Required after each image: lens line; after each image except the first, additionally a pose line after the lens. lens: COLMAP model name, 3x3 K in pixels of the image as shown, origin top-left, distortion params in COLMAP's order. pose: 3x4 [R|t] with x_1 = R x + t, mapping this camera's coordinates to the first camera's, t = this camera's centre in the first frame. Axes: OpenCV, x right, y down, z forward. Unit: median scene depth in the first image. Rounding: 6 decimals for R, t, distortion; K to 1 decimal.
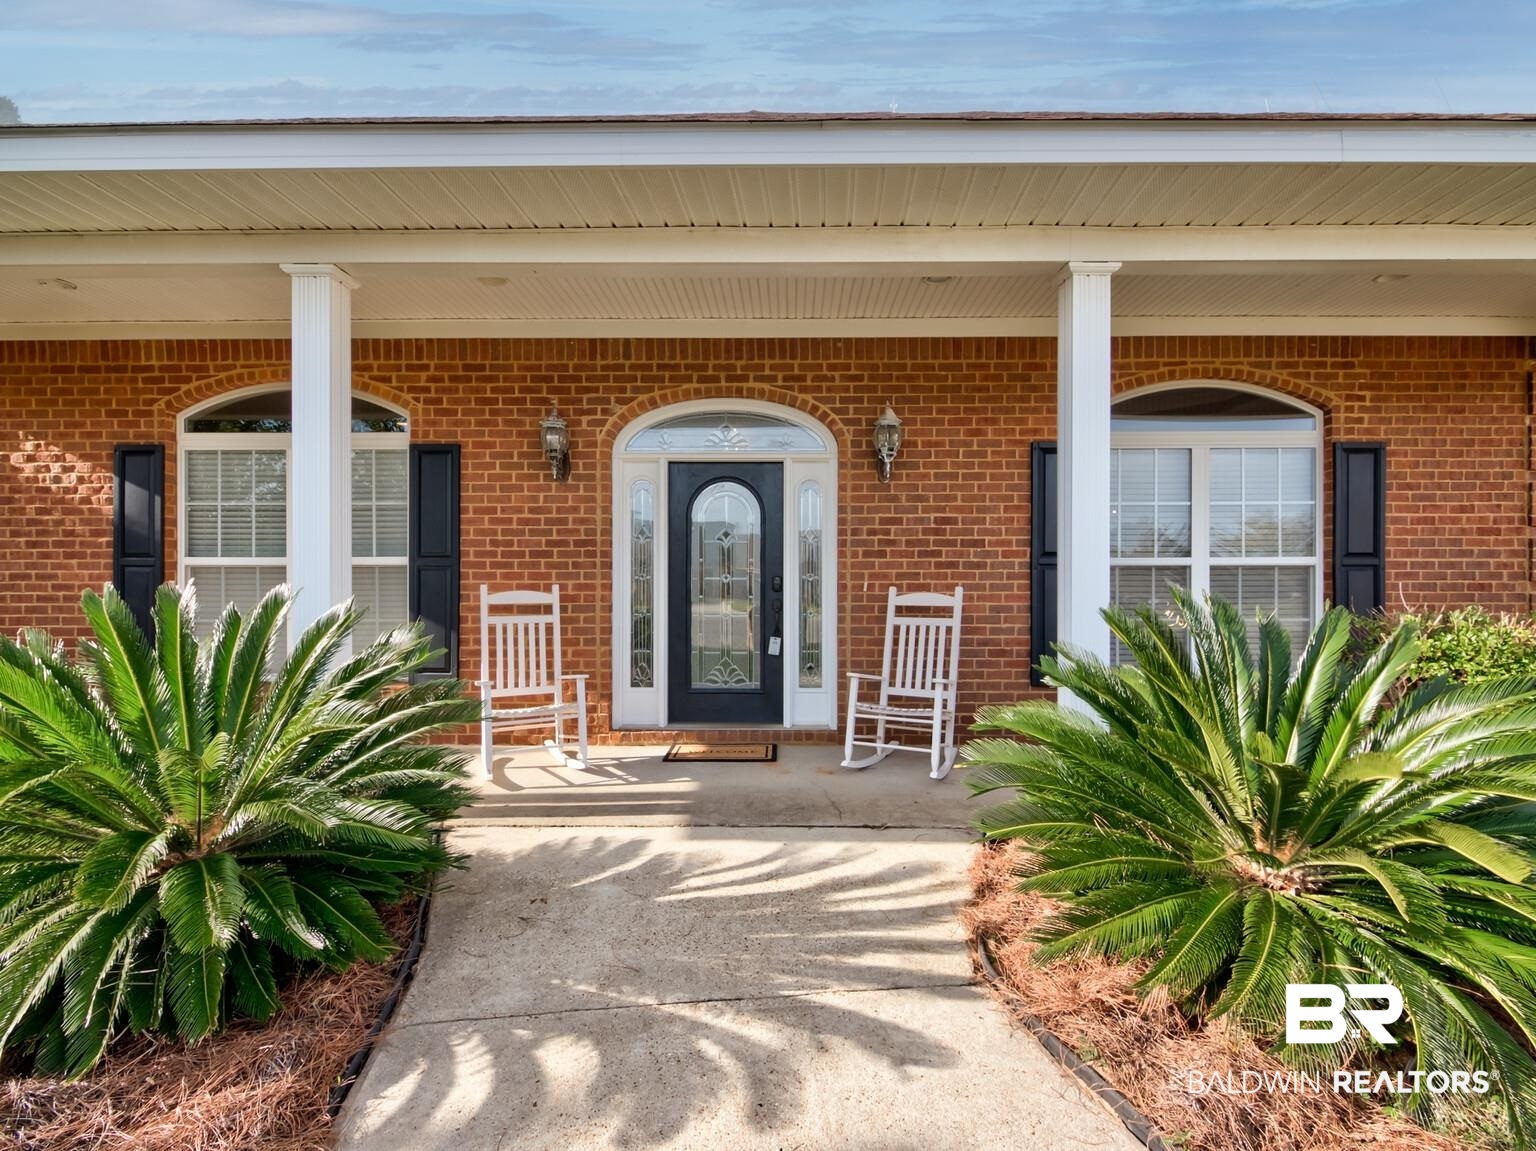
lens RADIAL K [[715.1, 0, 771.9], [0, 715.1, 575.0], [0, 0, 1]] dist [0.001630, -0.004604]
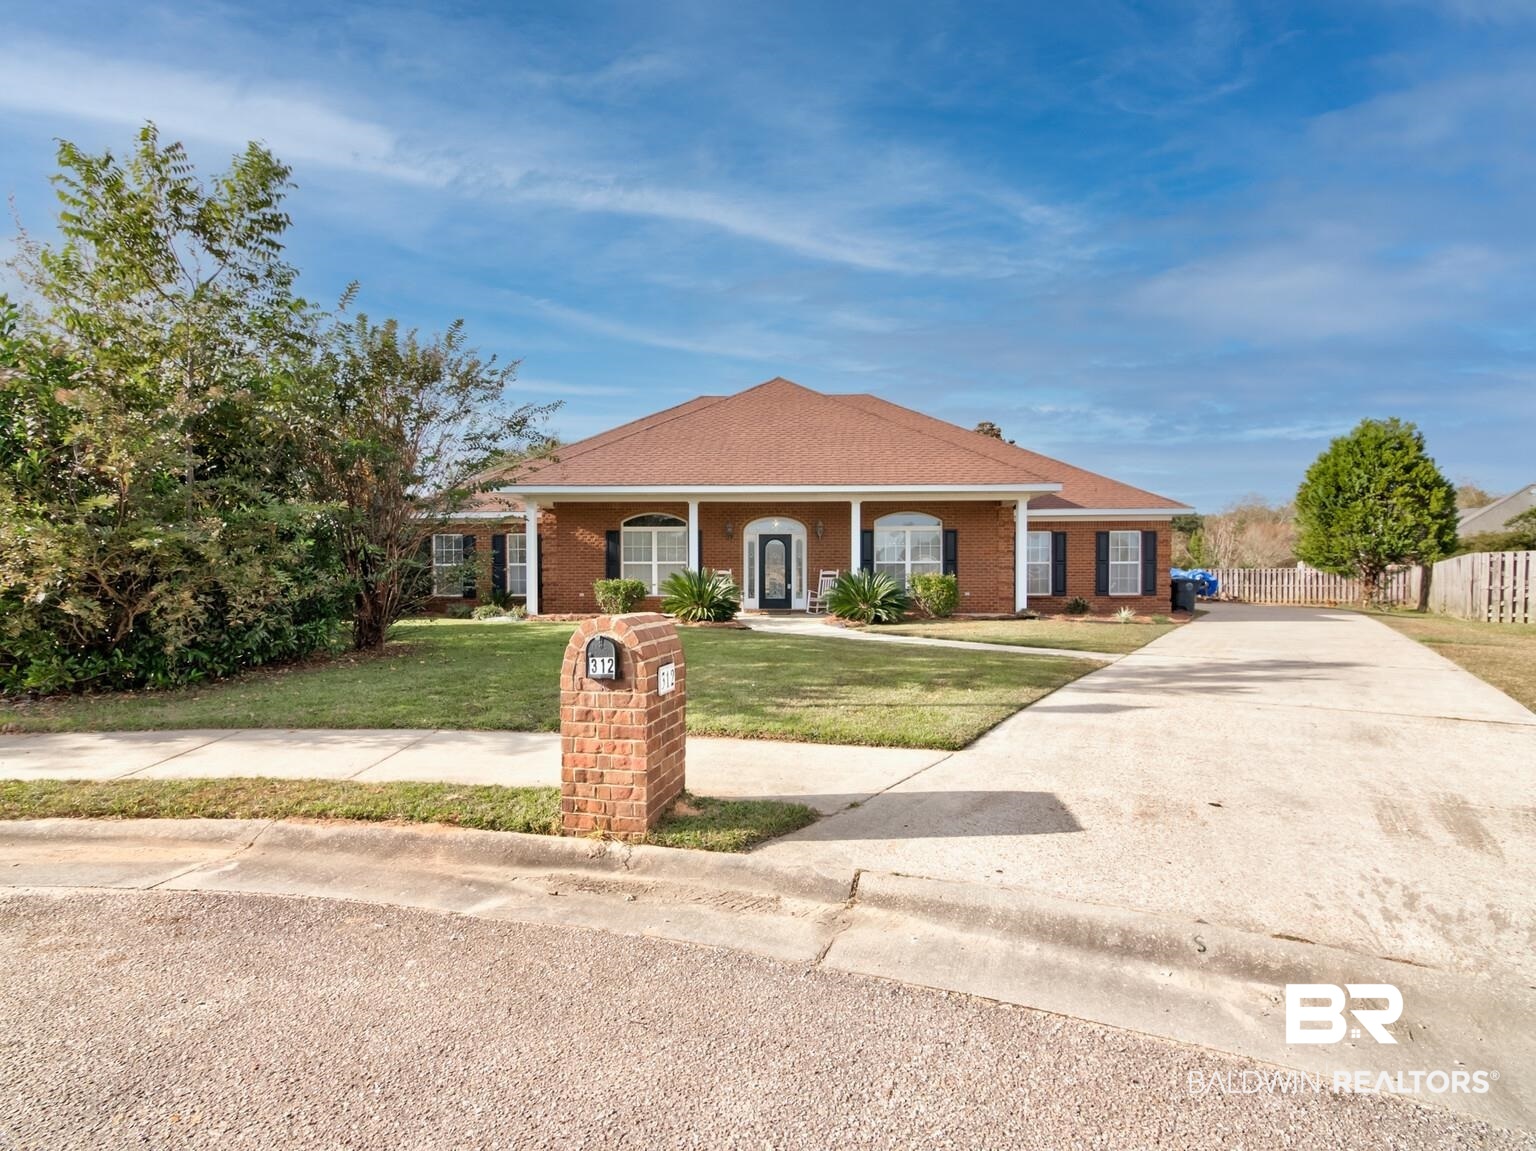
lens RADIAL K [[715.1, 0, 763.4], [0, 715.1, 569.0], [0, 0, 1]] dist [0.001630, -0.004604]
pose [[0.999974, -0.002549, -0.006709, -0.101677], [0.002490, 0.999959, -0.008710, 0.044654], [0.006731, 0.008693, 0.999940, -2.587015]]
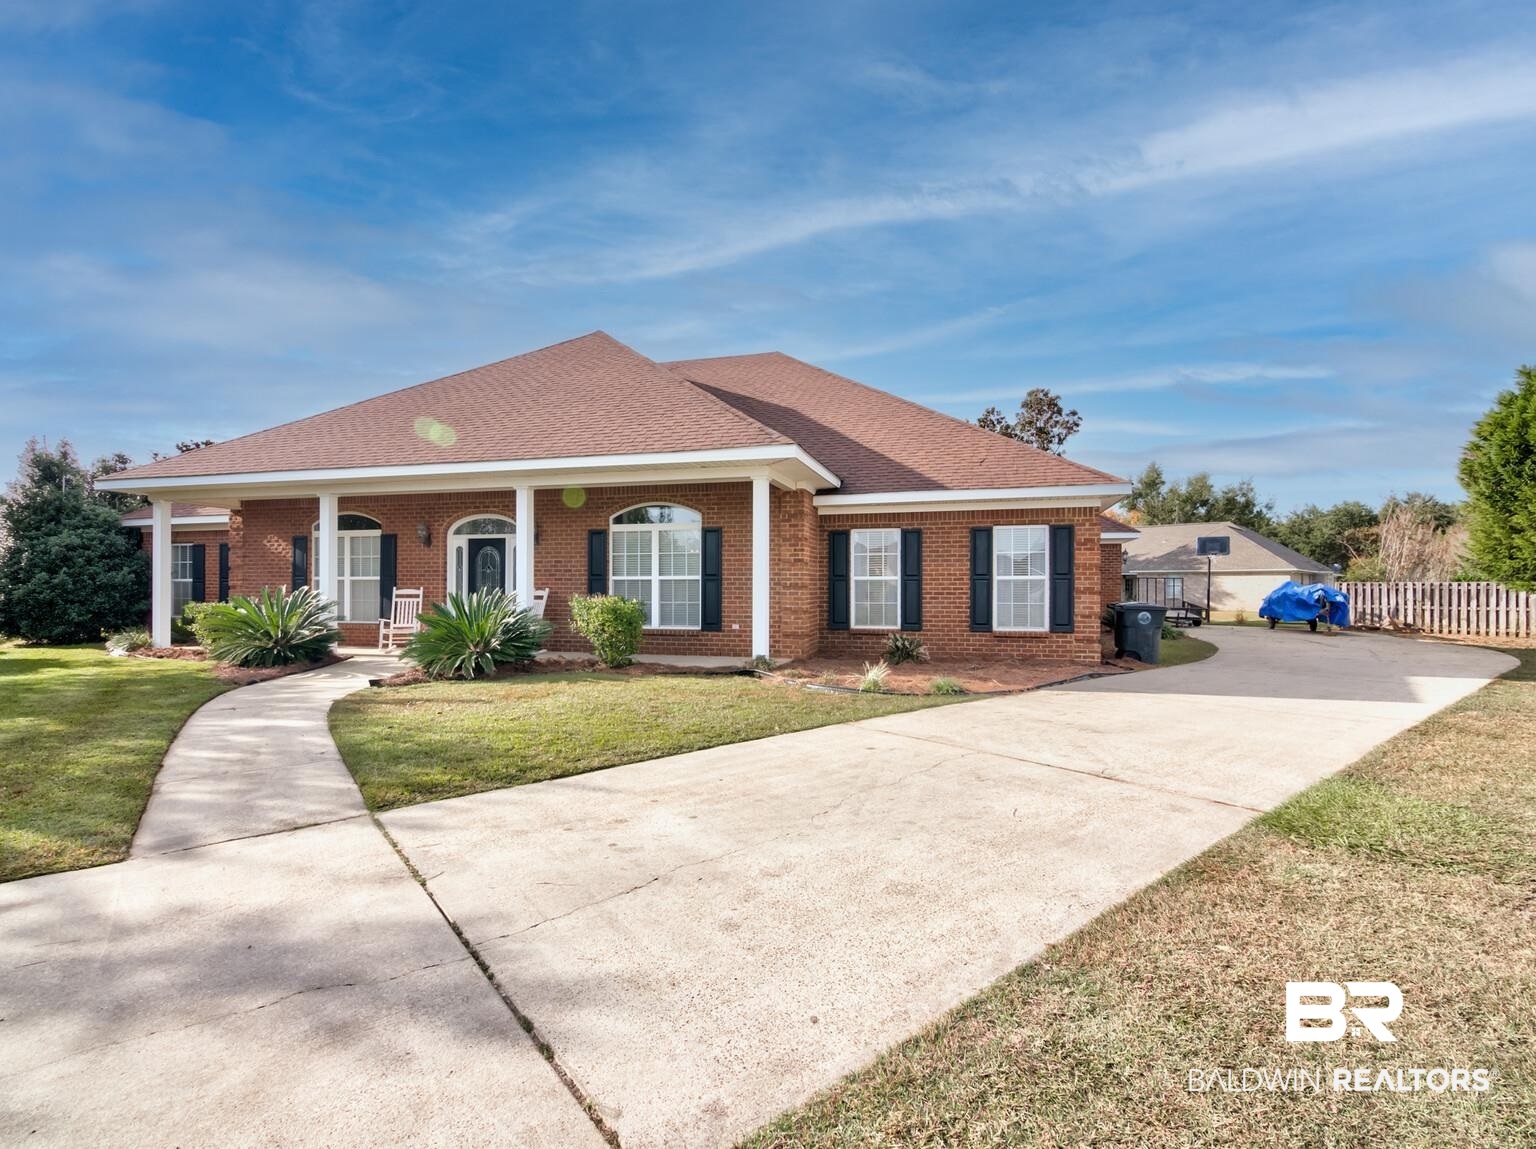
lens RADIAL K [[715.1, 0, 770.3], [0, 715.1, 583.3], [0, 0, 1]] dist [0.001630, -0.004604]
pose [[0.966885, -0.000254, -0.255213, 1.586703], [-0.000052, 0.999999, -0.001190, 0.002902], [0.255214, 0.001164, 0.966884, -1.218079]]
